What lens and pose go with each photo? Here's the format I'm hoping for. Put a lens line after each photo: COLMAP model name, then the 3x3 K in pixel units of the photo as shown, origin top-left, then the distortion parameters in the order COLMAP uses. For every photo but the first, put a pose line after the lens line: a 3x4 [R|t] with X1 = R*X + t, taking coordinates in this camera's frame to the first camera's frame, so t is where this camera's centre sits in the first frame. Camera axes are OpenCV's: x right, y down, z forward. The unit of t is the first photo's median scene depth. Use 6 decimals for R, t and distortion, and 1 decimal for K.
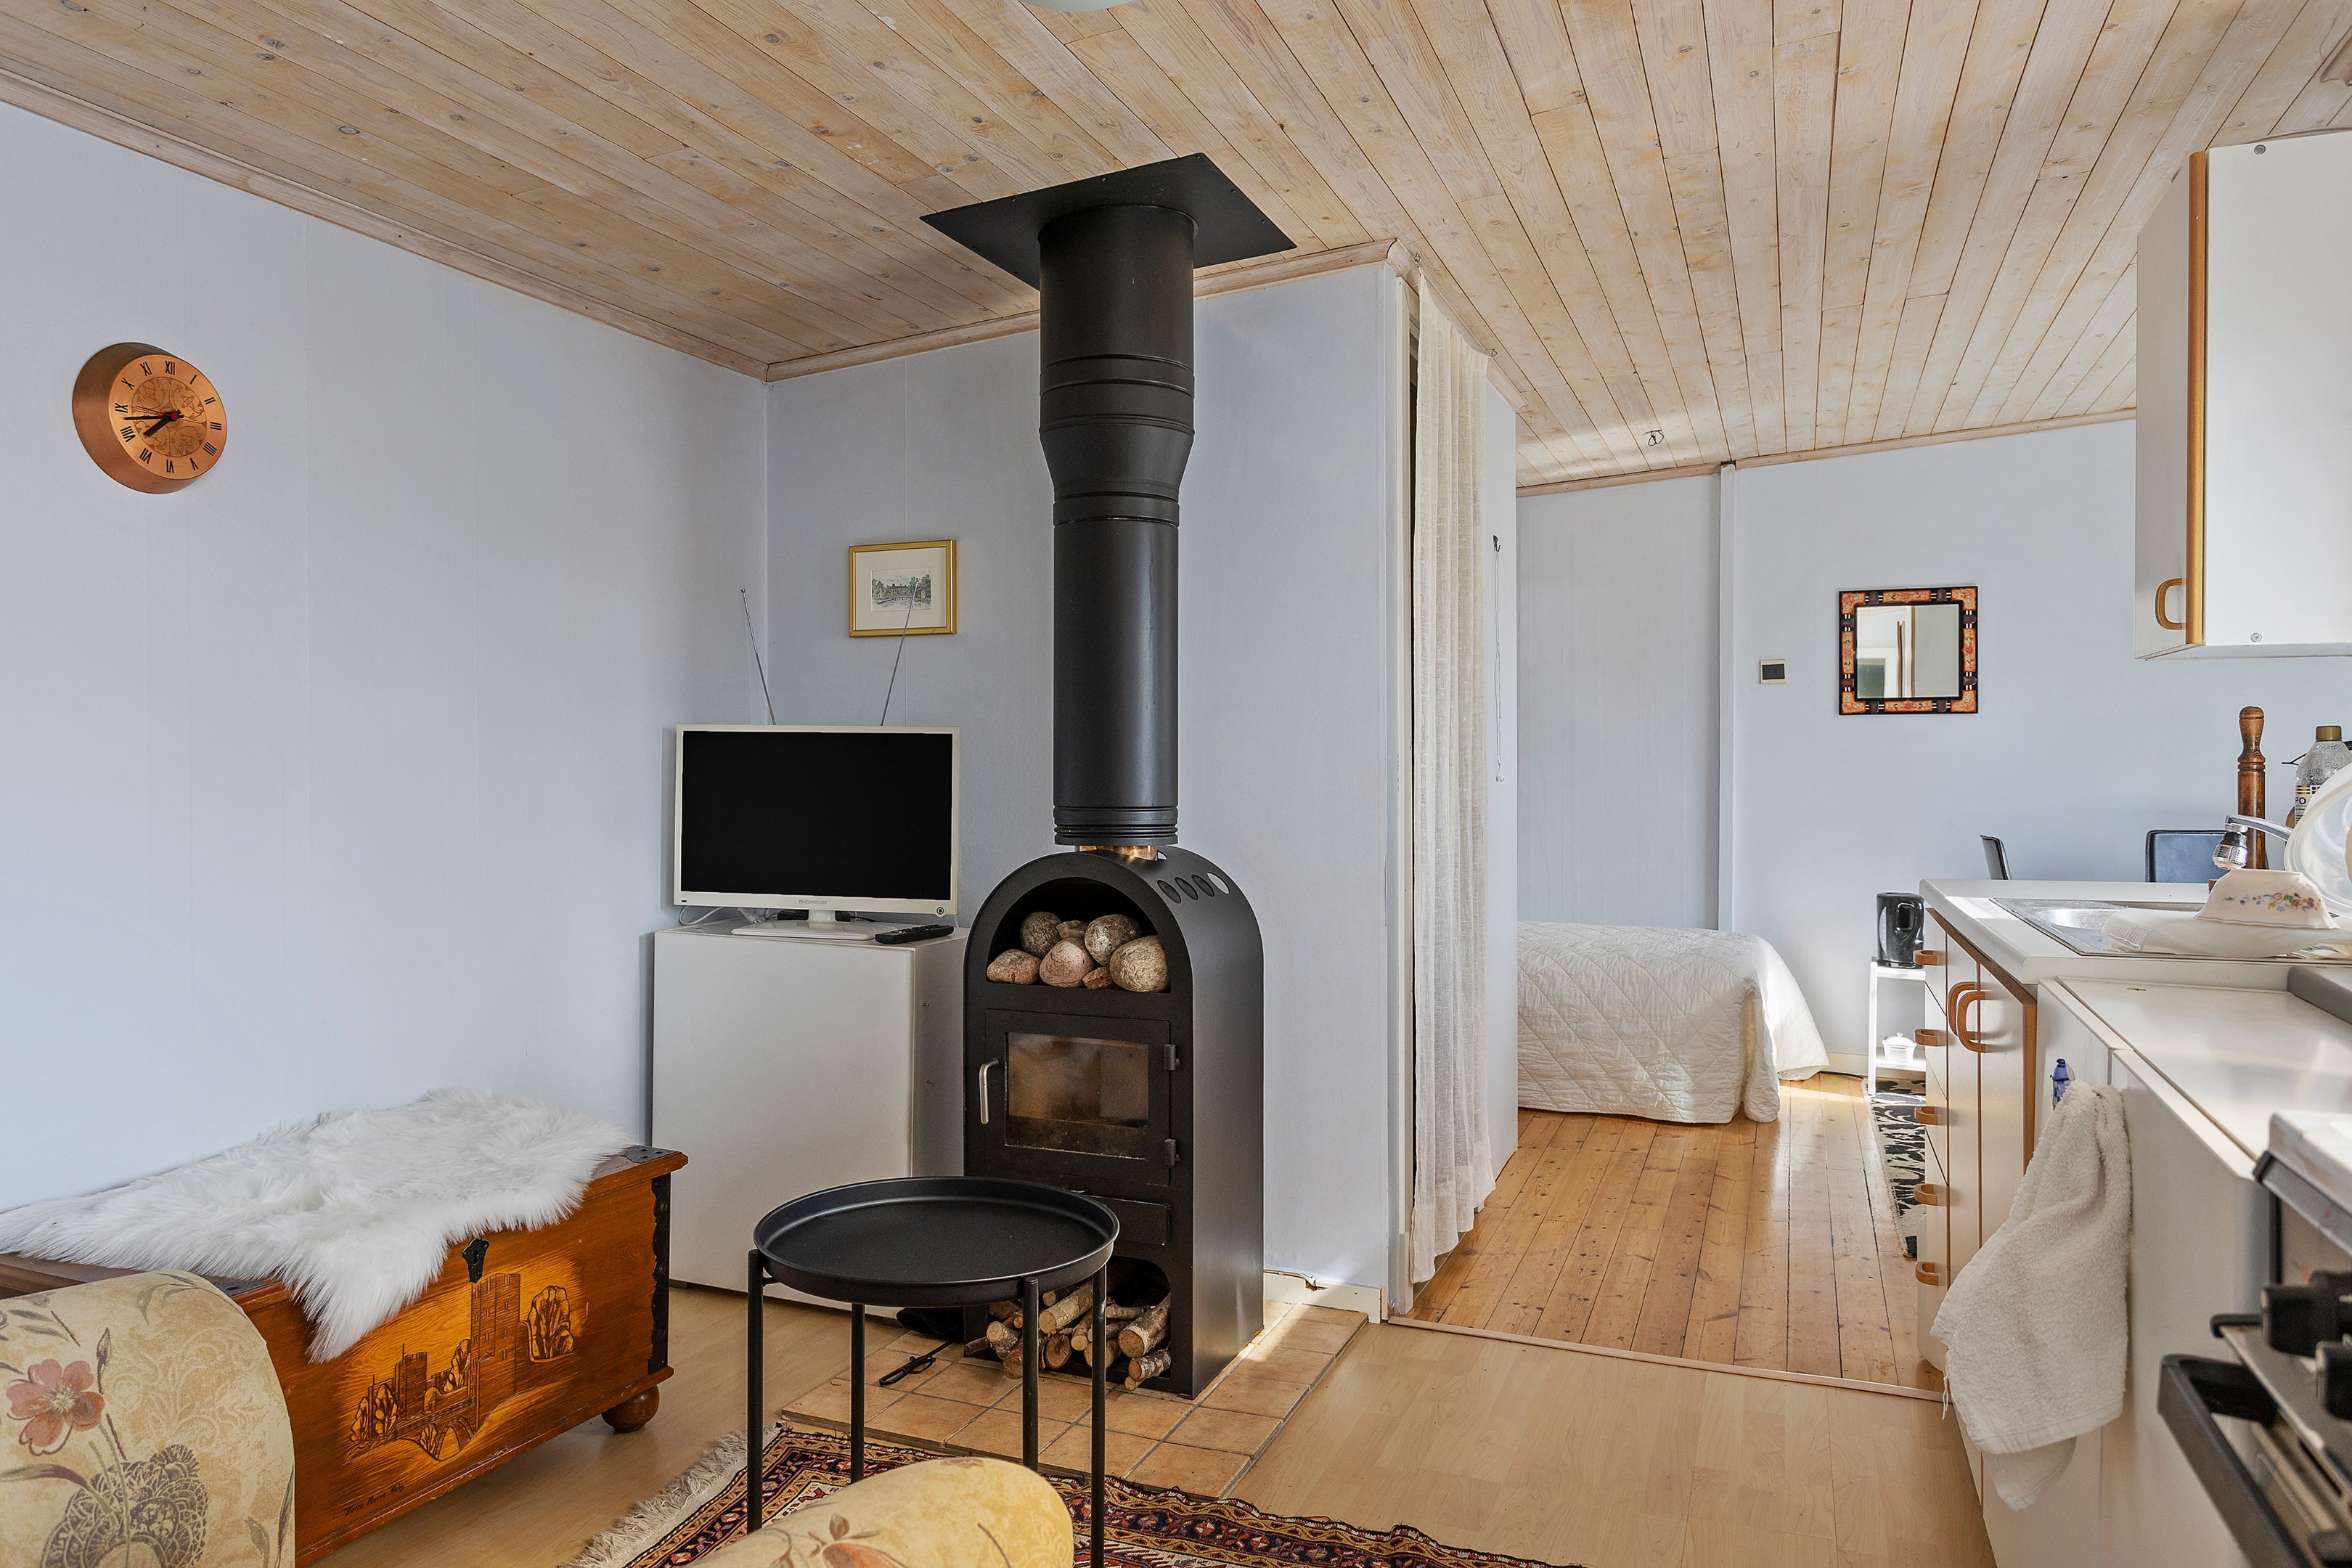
lens RADIAL K [[1531.2, 0, 1176.0], [0, 1531.2, 784.0], [0, 0, 1]] dist [-0.001885, -0.000258]
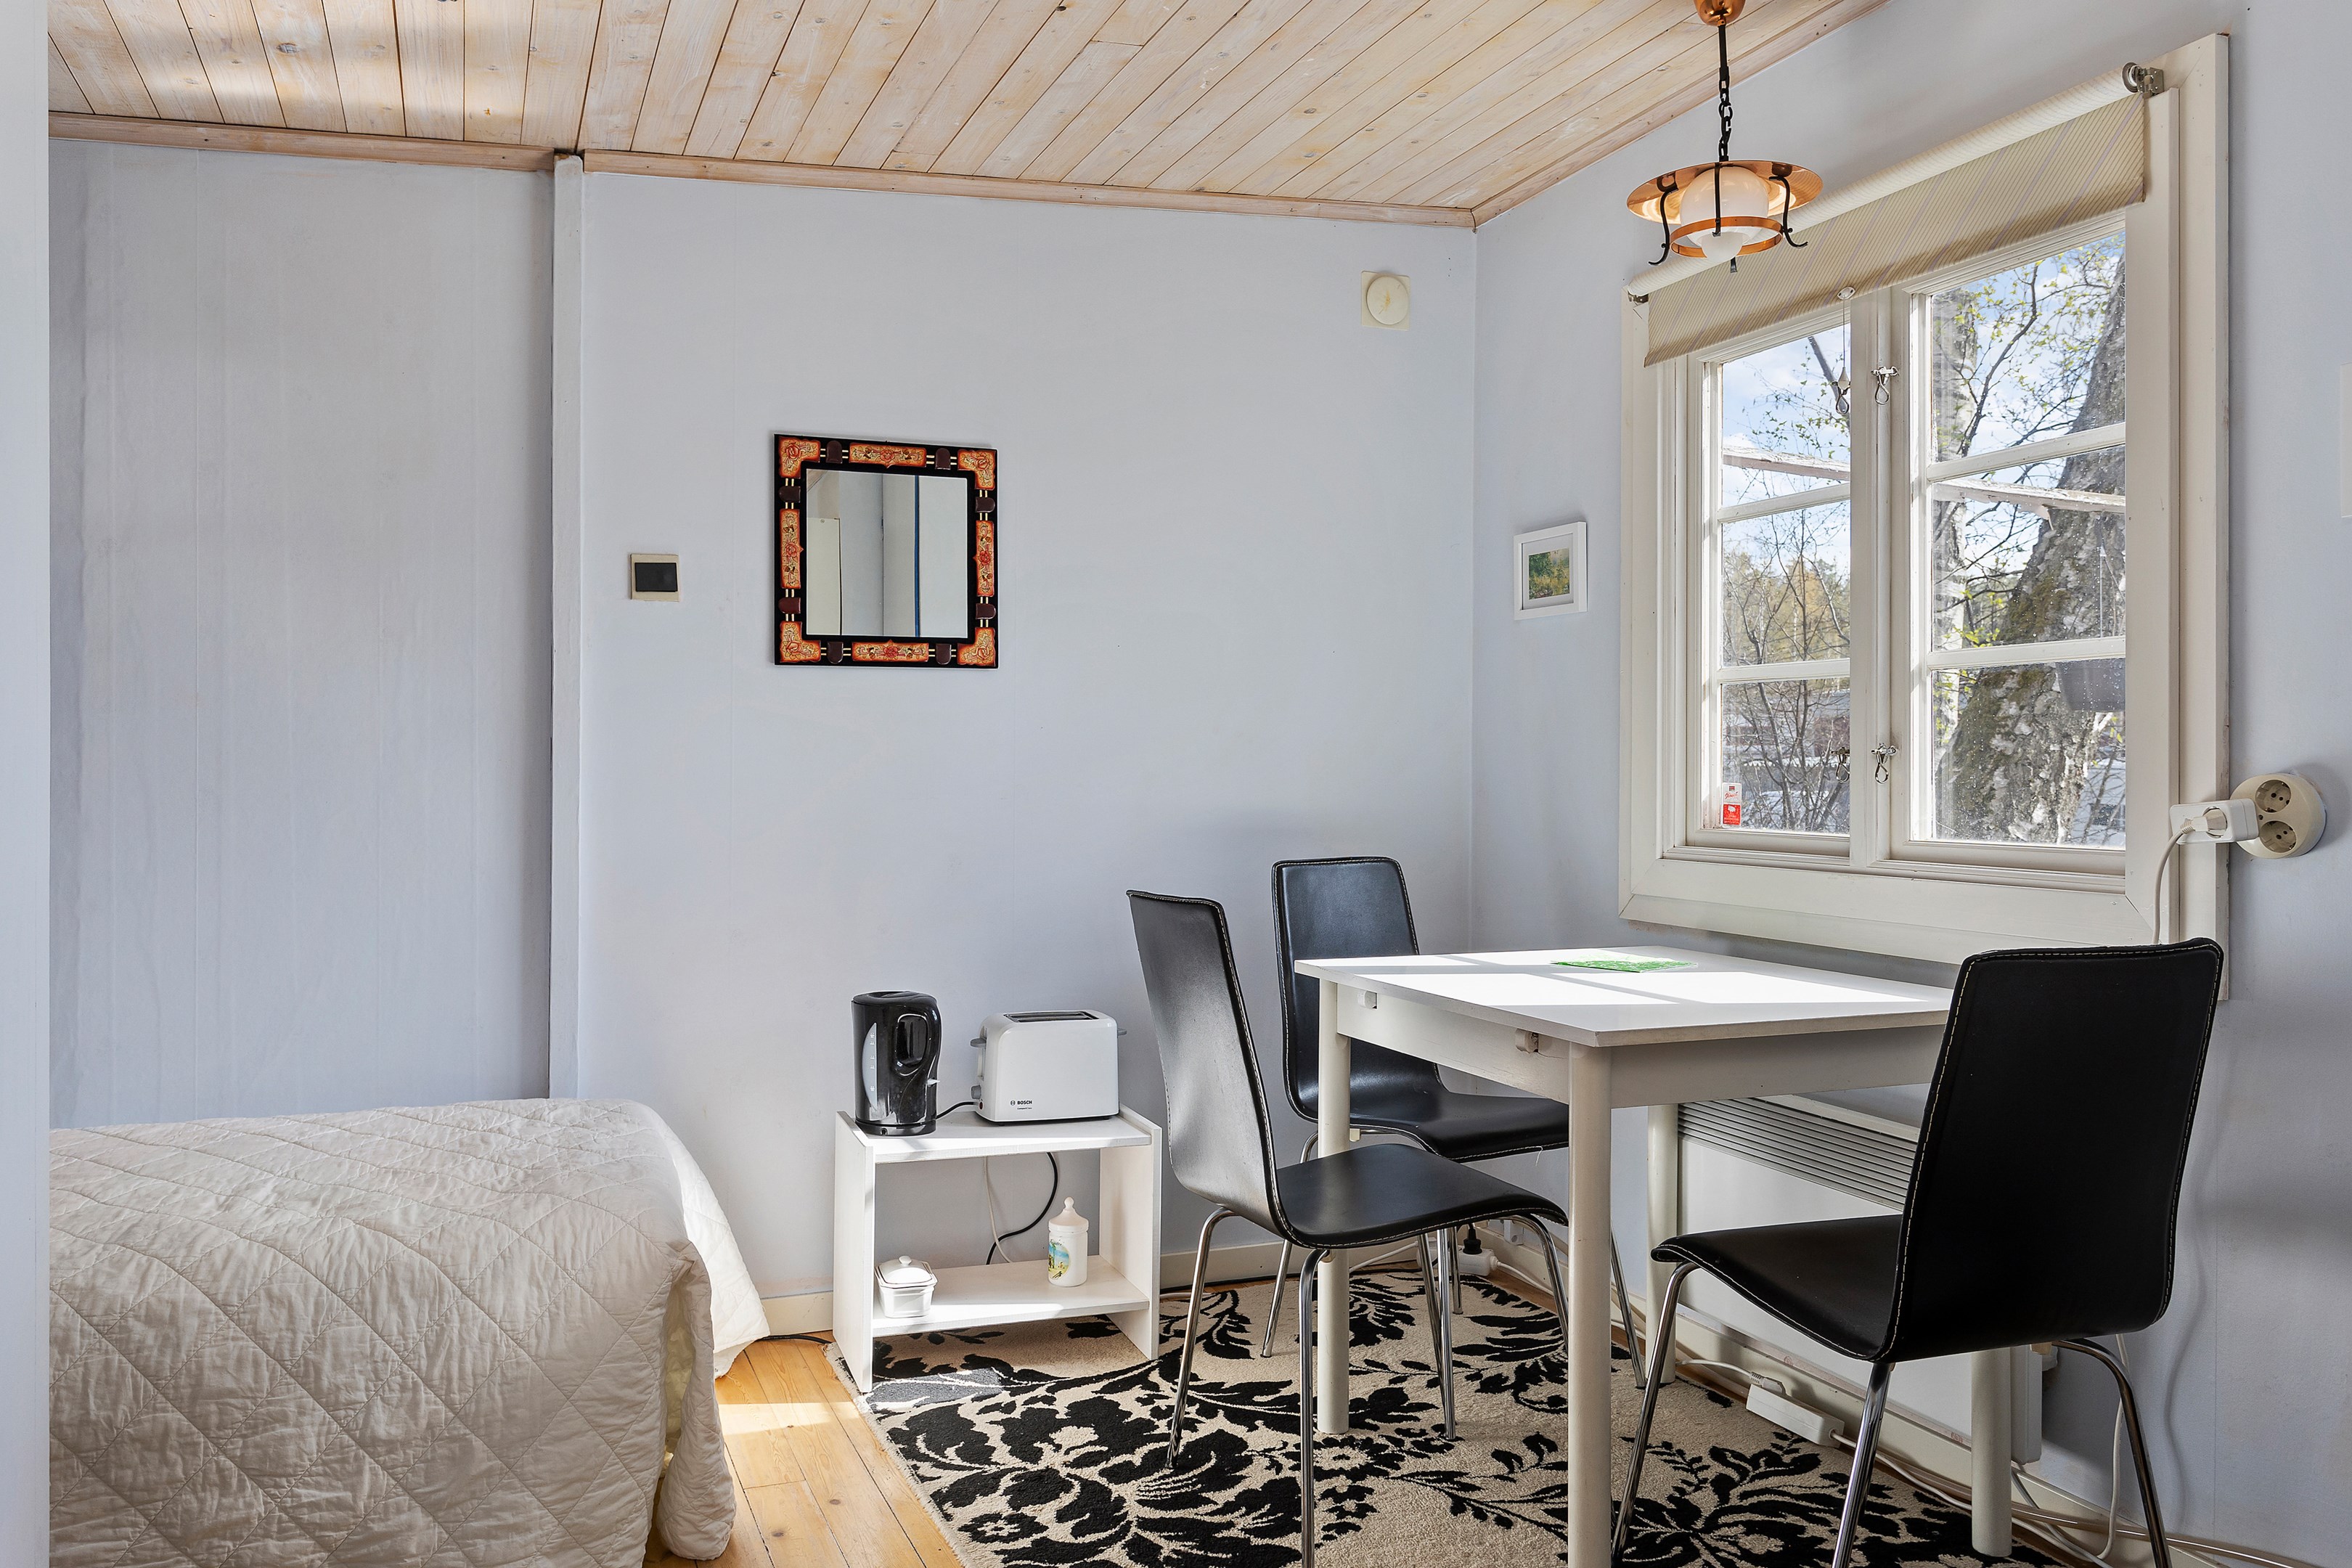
lens RADIAL K [[1701.0, 0, 1179.2], [0, 1701.0, 734.0], [0, 0, 1]] dist [0.008619, -0.000837]
pose [[0.709514, 0.009793, 0.704623, 0.116653], [0.012436, 0.999574, -0.026415, -0.003218], [-0.704581, 0.027505, 0.709090, 0.491371]]
